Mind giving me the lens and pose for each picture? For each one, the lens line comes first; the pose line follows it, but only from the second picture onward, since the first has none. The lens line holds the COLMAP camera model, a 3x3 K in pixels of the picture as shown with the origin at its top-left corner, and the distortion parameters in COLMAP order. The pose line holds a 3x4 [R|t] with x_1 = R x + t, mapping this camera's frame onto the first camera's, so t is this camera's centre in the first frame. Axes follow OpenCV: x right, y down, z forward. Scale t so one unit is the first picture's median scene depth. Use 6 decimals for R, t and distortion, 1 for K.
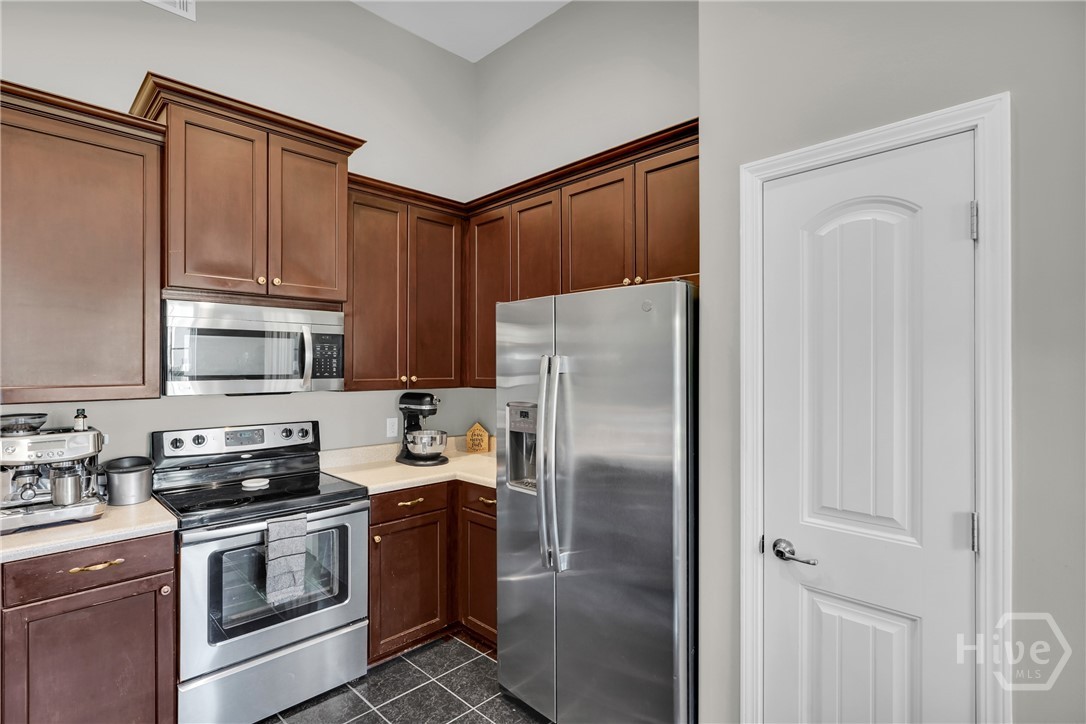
lens RADIAL K [[527.8, 0, 532.2], [0, 527.8, 365.6], [0, 0, 1]] dist [0.001618, 0.000547]
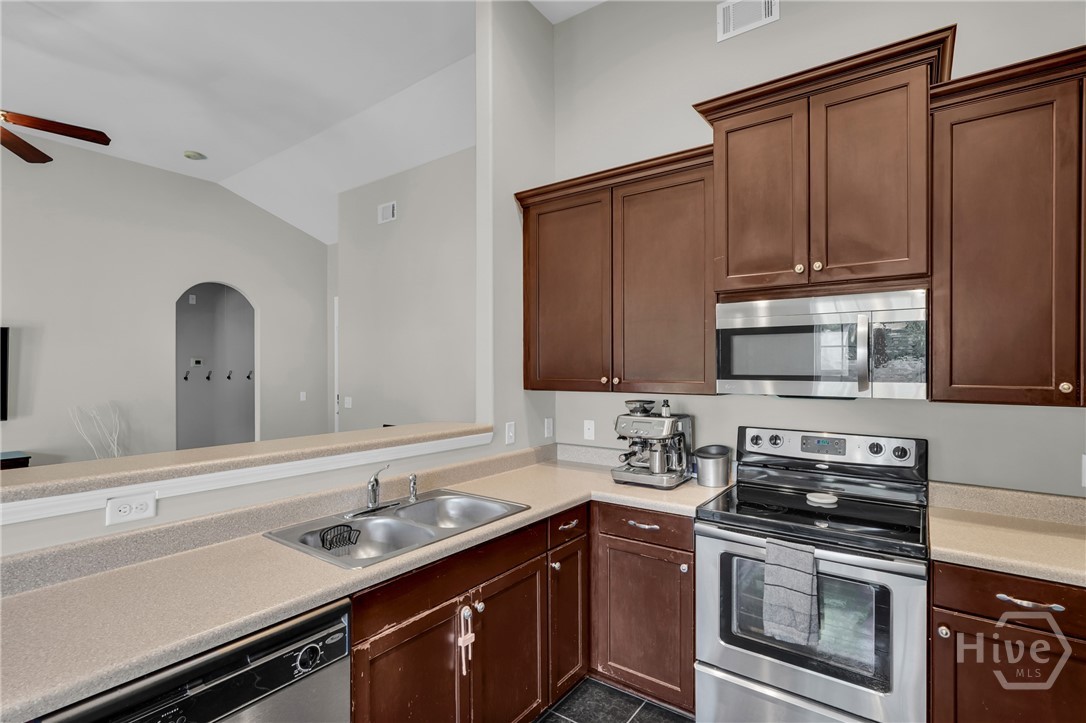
lens RADIAL K [[526.9, 0, 565.4], [0, 526.9, 364.0], [0, 0, 1]] dist [0.004641, 0.000944]
pose [[0.164041, -0.002291, -0.986451, 0.285935], [0.003991, 0.999991, -0.001659, -0.001907], [0.986445, -0.003665, 0.164049, 0.456065]]
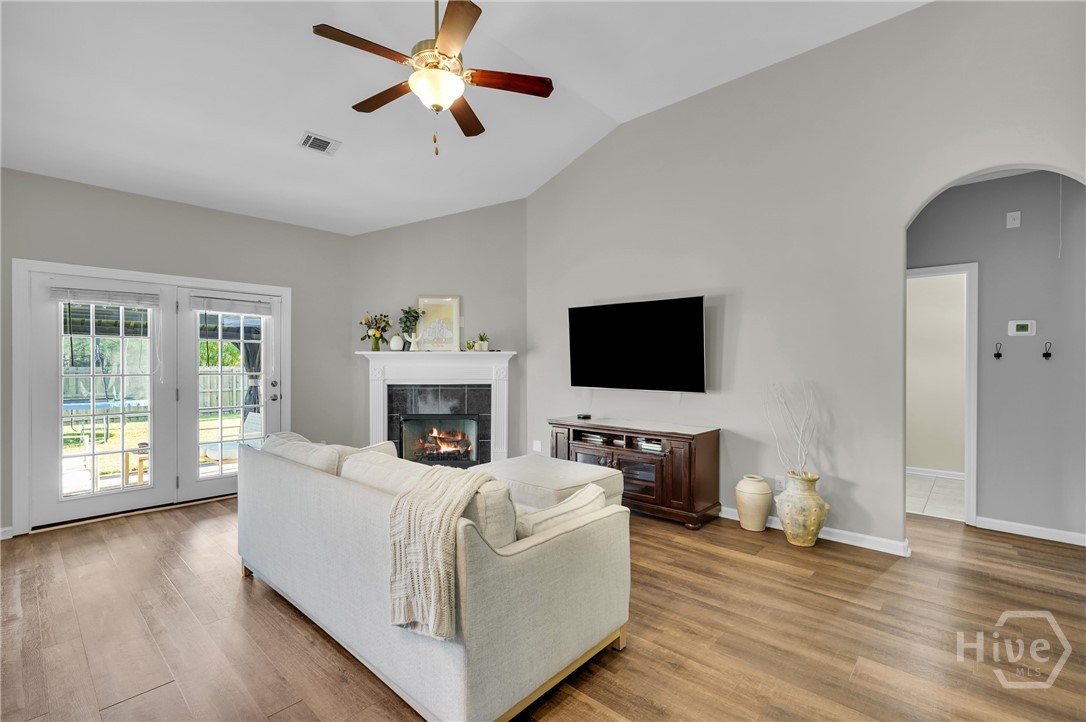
lens RADIAL K [[482.5, 0, 539.7], [0, 482.5, 364.3], [0, 0, 1]] dist [0.000365, 0.000664]
pose [[-0.999094, 0.004359, -0.042337, -1.242288], [0.004170, 0.999981, 0.004571, 0.076208], [0.042356, 0.004390, -0.999093, 0.421388]]
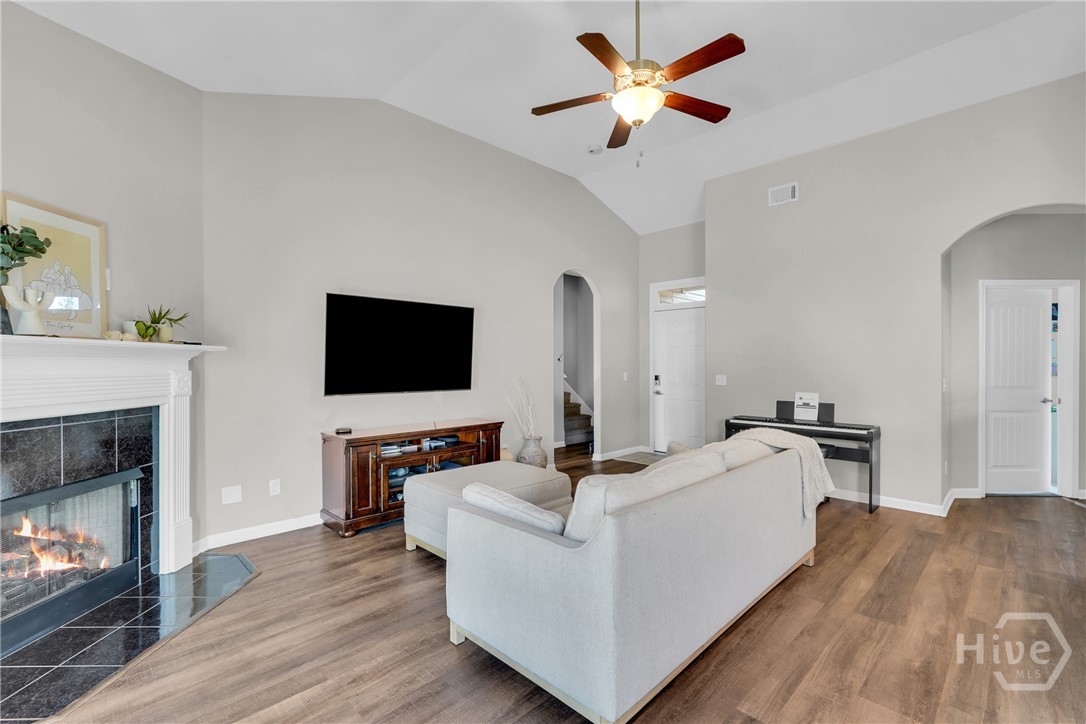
lens RADIAL K [[482.5, 0, 539.7], [0, 482.5, 365.3], [0, 0, 1]] dist [0.000365, 0.000664]
pose [[-0.004988, 0.010733, -0.999930, 0.077069], [-0.001375, 0.999941, 0.010740, 0.064519], [0.999987, 0.001428, -0.004973, -0.871856]]
